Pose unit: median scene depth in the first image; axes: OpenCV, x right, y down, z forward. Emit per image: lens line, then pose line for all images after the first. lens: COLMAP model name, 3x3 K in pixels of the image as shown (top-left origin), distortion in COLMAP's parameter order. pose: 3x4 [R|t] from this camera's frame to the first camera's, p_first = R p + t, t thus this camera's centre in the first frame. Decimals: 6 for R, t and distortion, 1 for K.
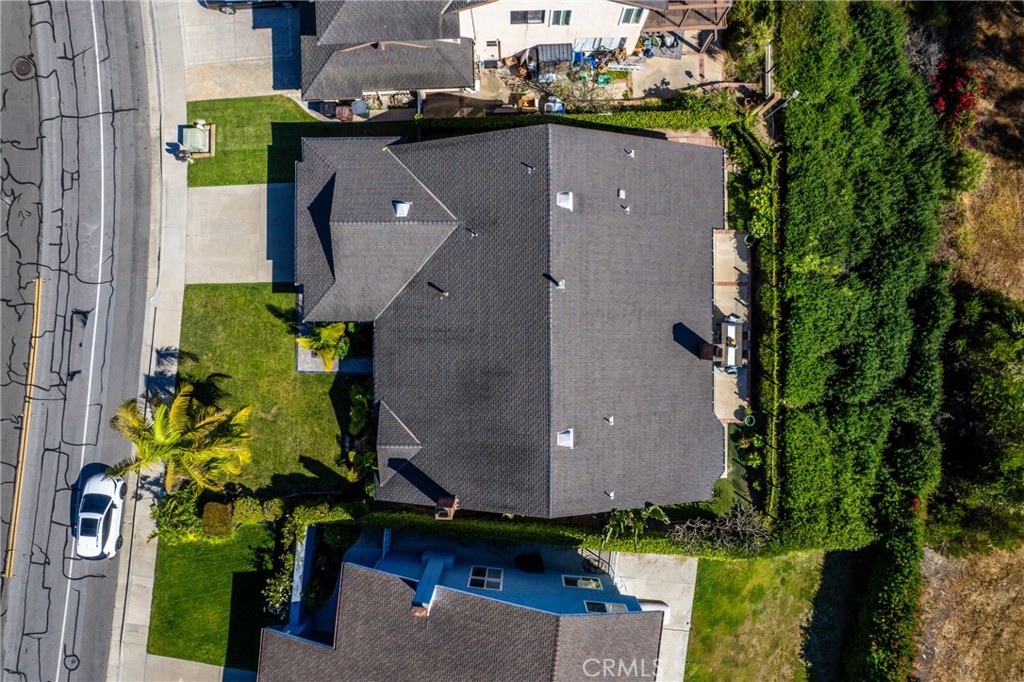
lens RADIAL K [[661.7, 0, 509.7], [0, 661.7, 345.0], [0, 0, 1]] dist [-0.060441, 0.047929]
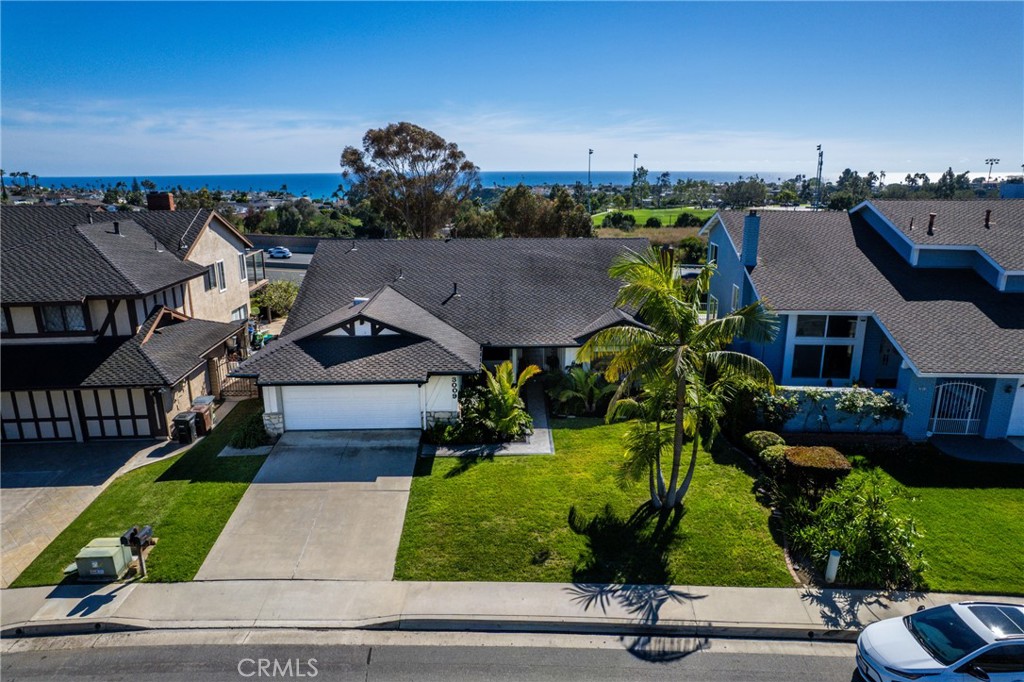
lens RADIAL K [[661.7, 0, 509.7], [0, 661.7, 345.0], [0, 0, 1]] dist [-0.060441, 0.047929]
pose [[-0.019200, -0.255880, 0.966518, -1.040534], [0.999773, -0.013837, 0.016198, -0.013106], [0.009229, 0.966610, 0.256087, 0.802401]]
